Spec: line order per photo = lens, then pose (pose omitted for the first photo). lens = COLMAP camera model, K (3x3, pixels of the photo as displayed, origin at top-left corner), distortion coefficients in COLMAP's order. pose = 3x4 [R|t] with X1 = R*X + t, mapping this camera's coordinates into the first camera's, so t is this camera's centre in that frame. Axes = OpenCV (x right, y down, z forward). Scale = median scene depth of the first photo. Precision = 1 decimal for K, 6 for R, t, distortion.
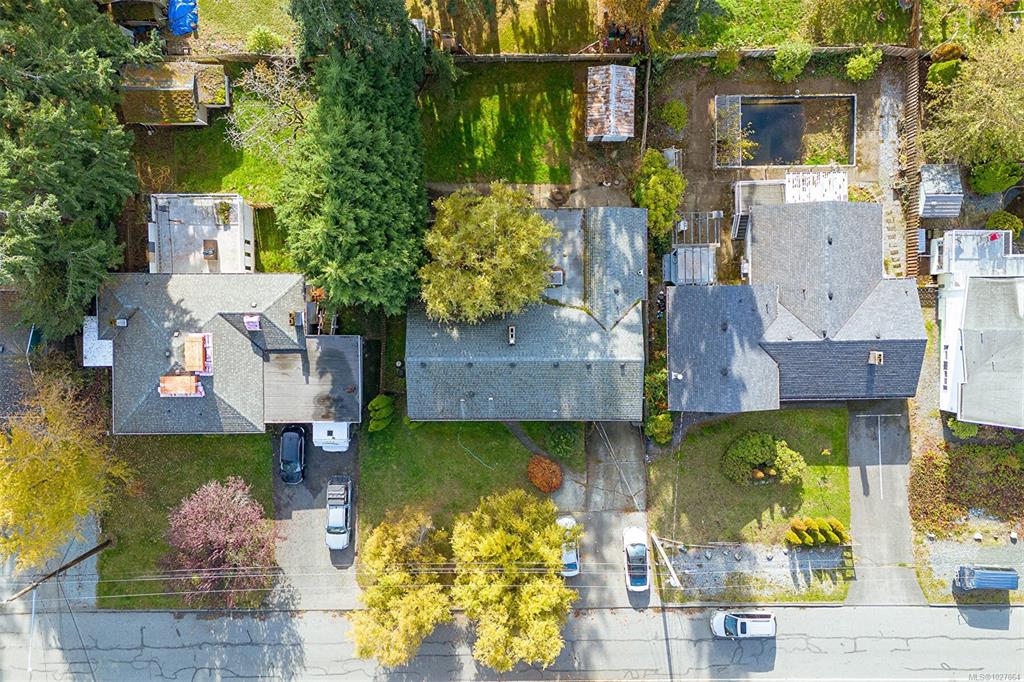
lens RADIAL K [[692.8, 0, 512.0], [0, 692.8, 341.0], [0, 0, 1]] dist [0.068453, -0.001032]
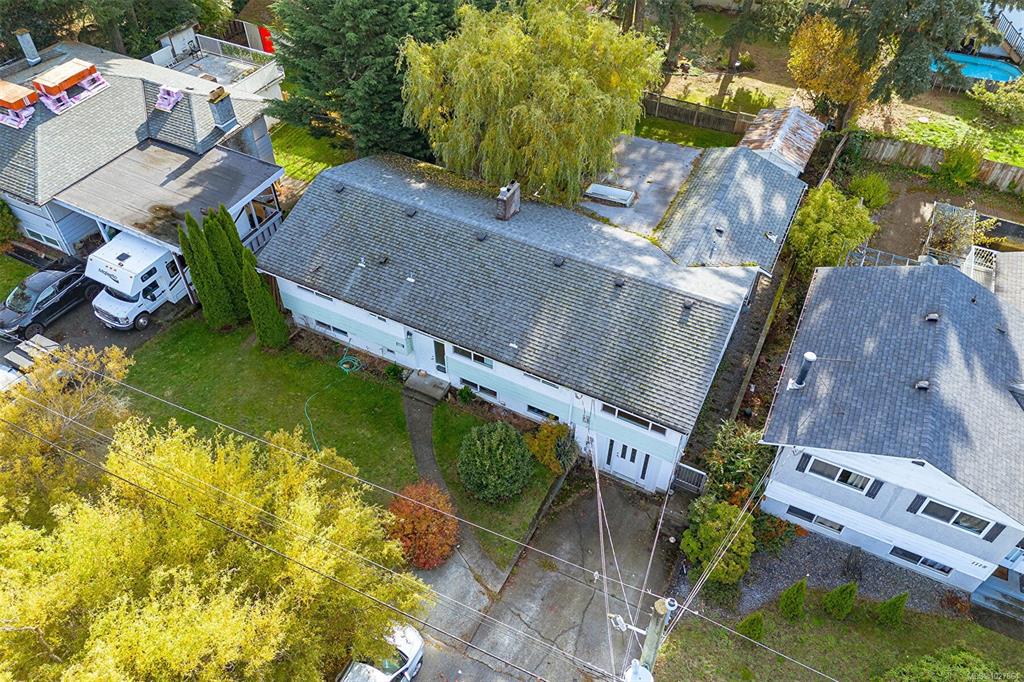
lens RADIAL K [[744.2, 0, 512.0], [0, 744.2, 341.0], [0, 0, 1]] dist [0.020697, -0.001512]
pose [[0.890940, 0.320500, -0.321723, 0.215621], [-0.453869, 0.604846, -0.654343, 0.418346], [-0.015124, 0.729001, 0.684346, 0.655658]]
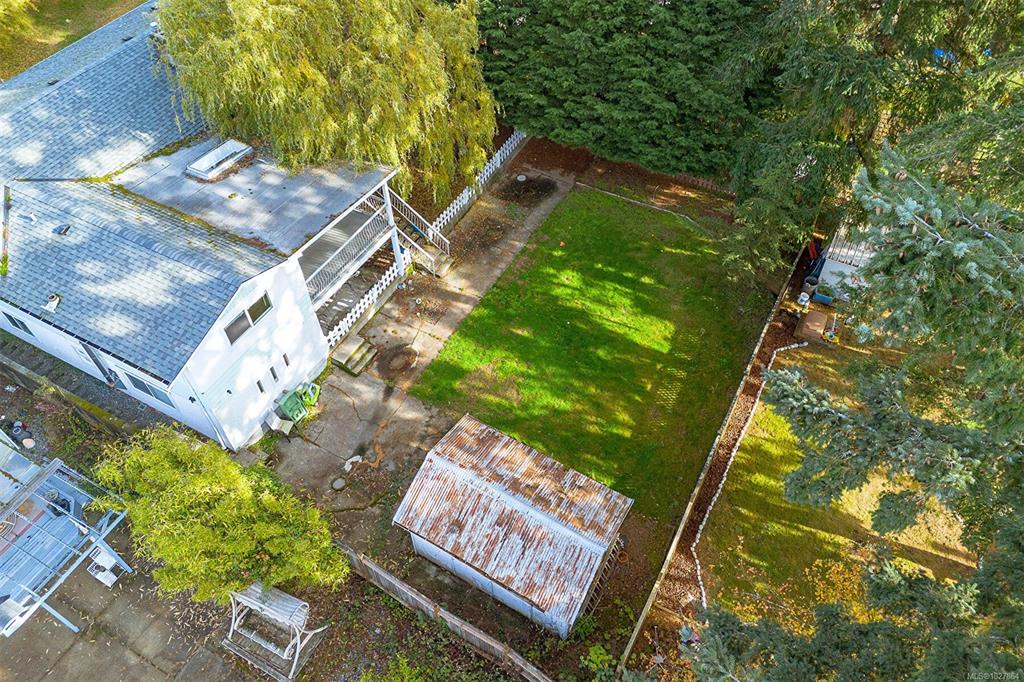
lens RADIAL K [[692.8, 0, 512.0], [0, 692.8, 341.0], [0, 0, 1]] dist [0.068453, -0.001032]
pose [[-0.489941, 0.673235, -0.553816, 0.283532], [-0.871638, -0.388763, 0.298515, -0.424028], [-0.014332, 0.628982, 0.777288, 0.708601]]
